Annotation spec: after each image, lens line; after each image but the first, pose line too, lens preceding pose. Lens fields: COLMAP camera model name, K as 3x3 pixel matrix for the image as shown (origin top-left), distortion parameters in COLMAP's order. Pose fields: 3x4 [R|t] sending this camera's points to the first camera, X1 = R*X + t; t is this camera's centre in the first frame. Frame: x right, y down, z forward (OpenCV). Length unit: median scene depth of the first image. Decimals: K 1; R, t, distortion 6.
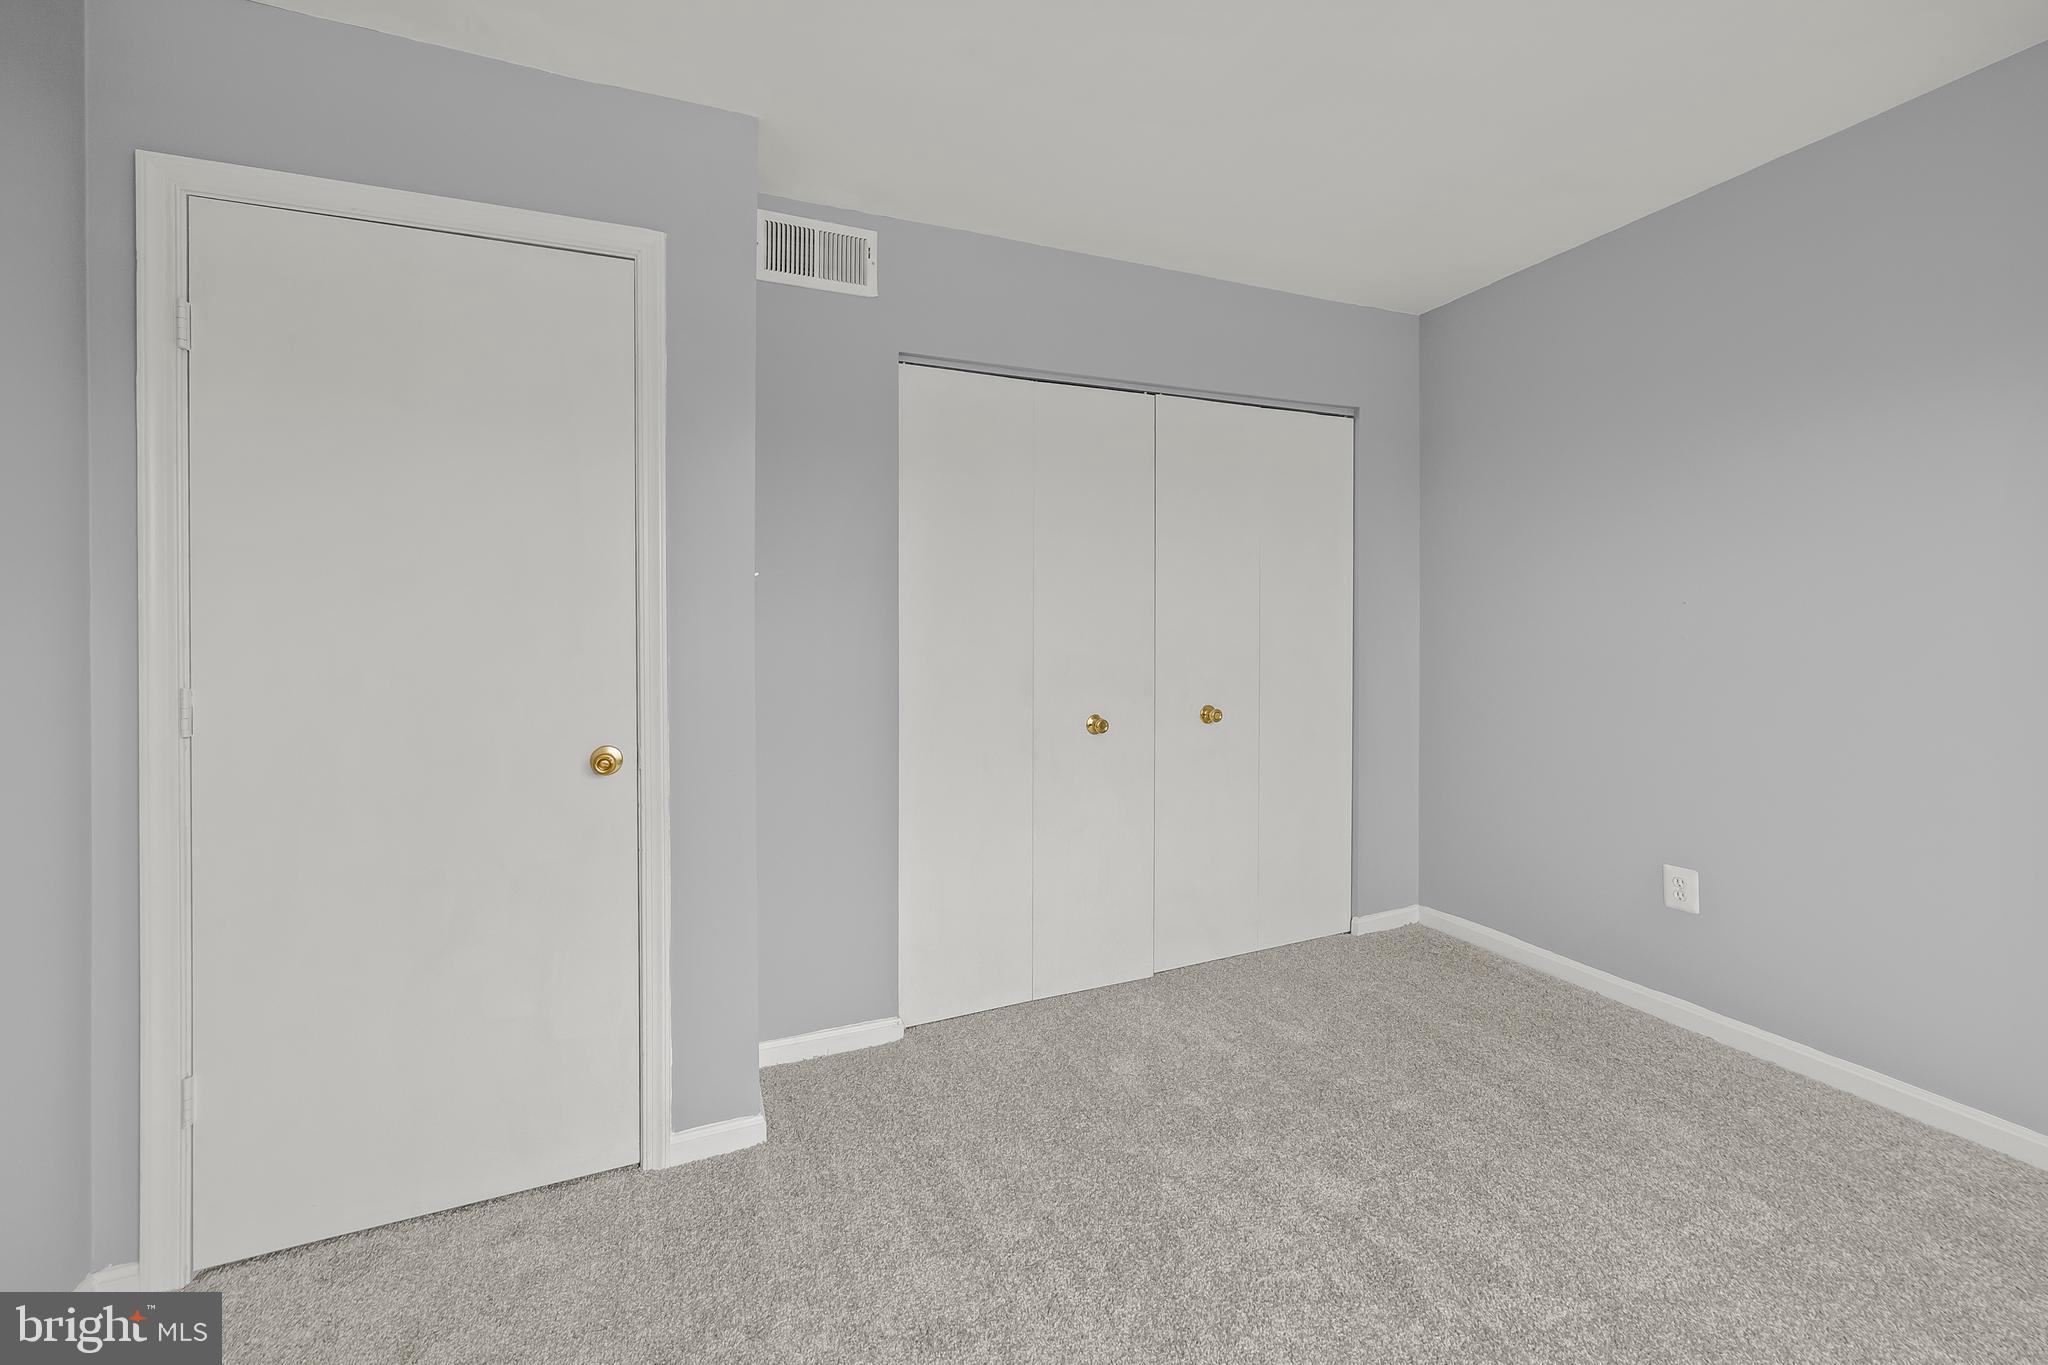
lens RADIAL K [[799.9, 0, 1018.5], [0, 799.9, 630.8], [0, 0, 1]] dist [-0.001803, 0.003158]
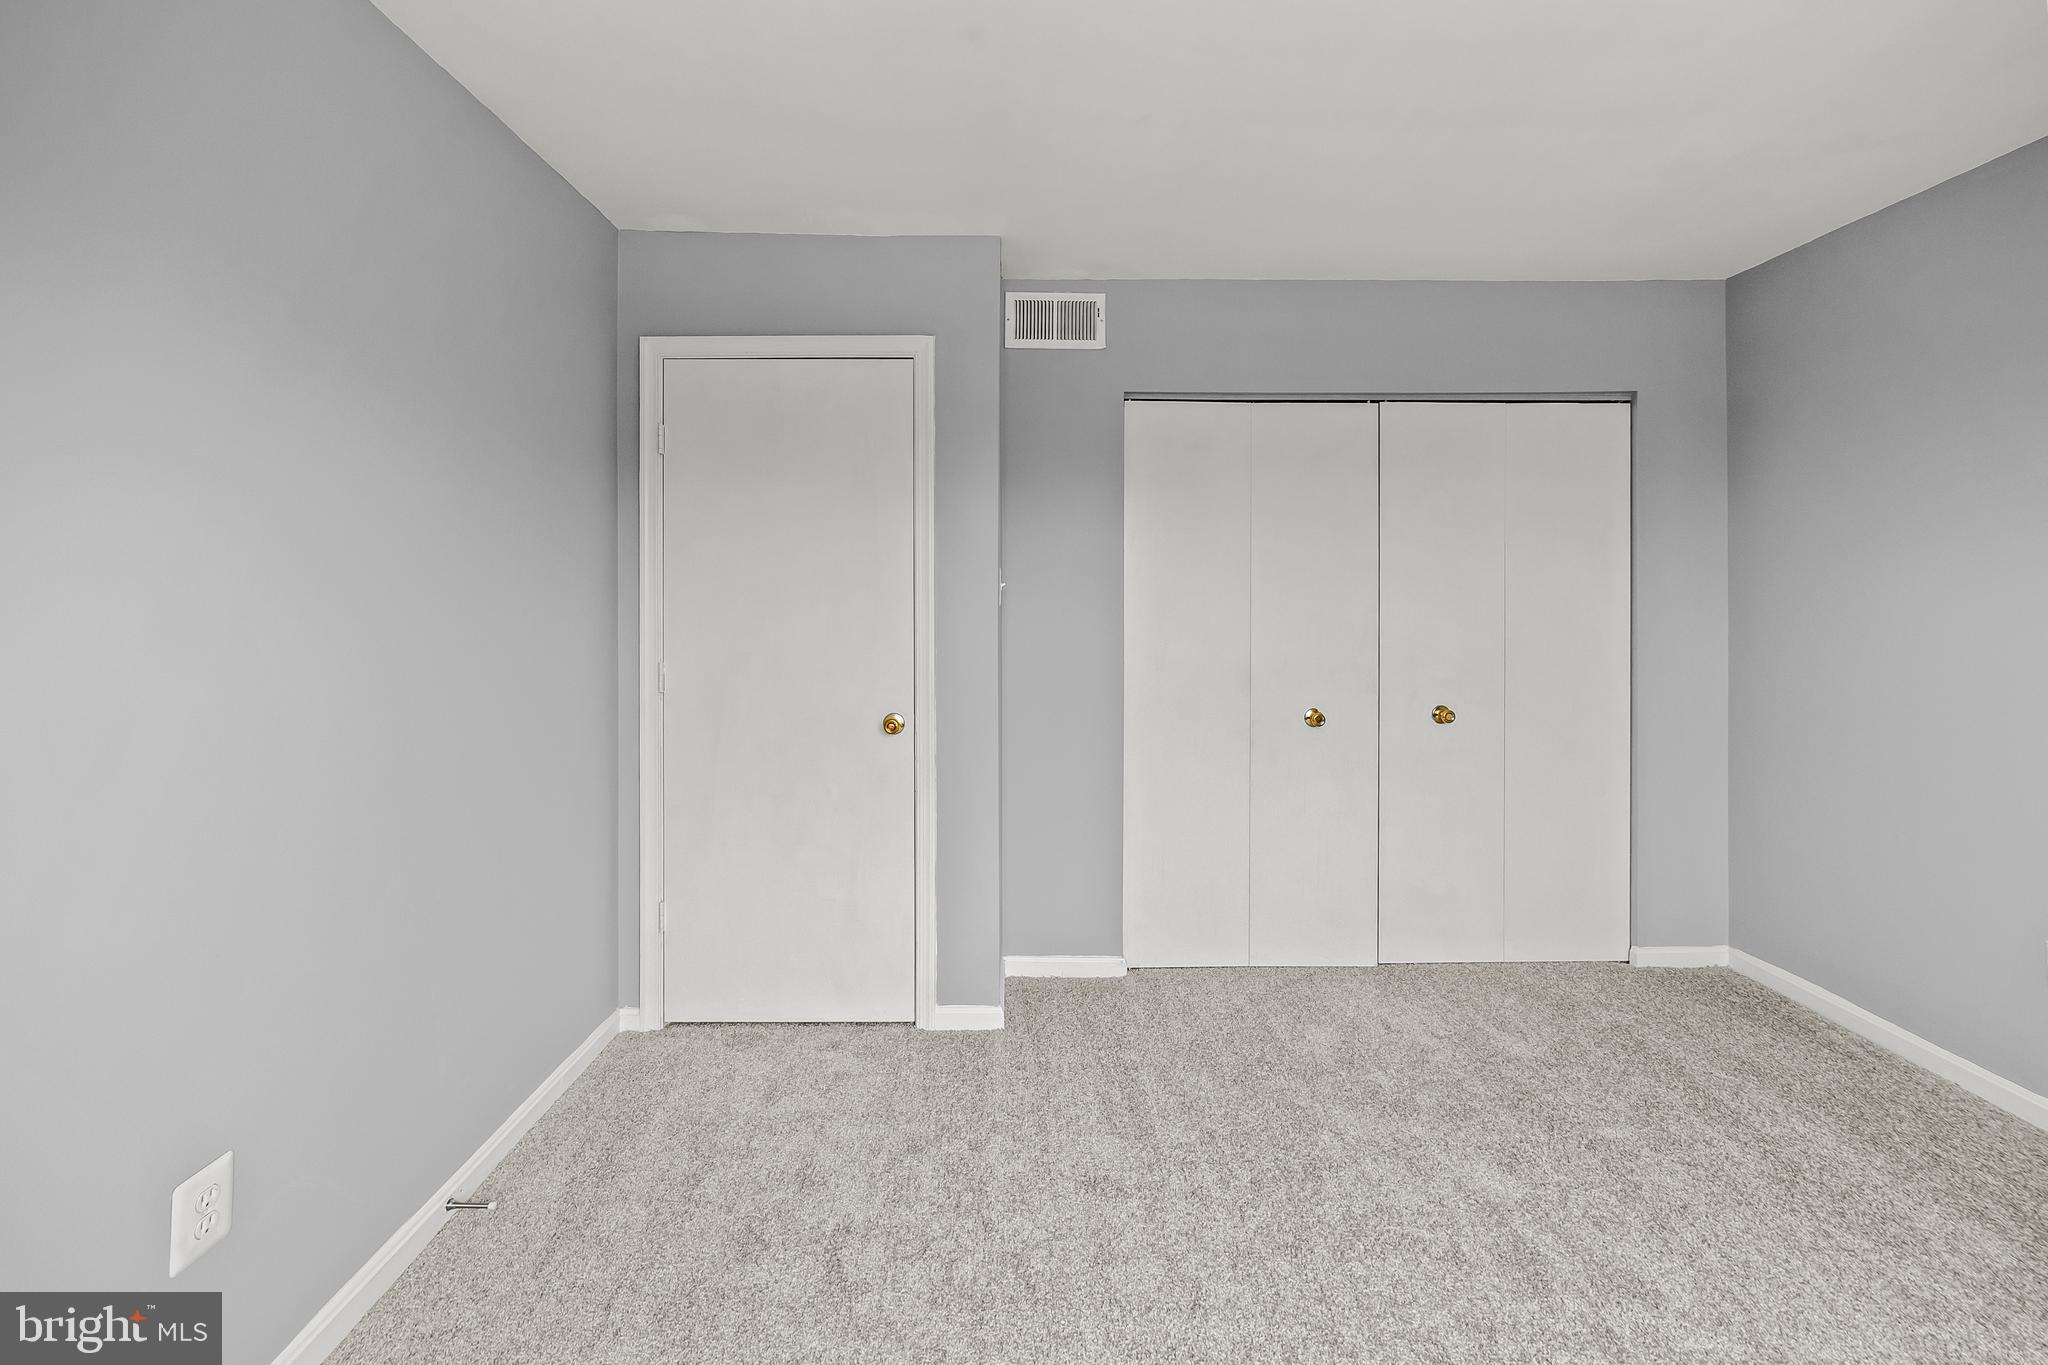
lens RADIAL K [[799.9, 0, 1016.9], [0, 799.9, 613.4], [0, 0, 1]] dist [-0.001803, 0.003158]
pose [[0.929442, 0.021048, -0.368368, 0.159113], [-0.013783, 0.999655, 0.022342, -0.053189], [0.368711, -0.015689, 0.929412, -0.169028]]
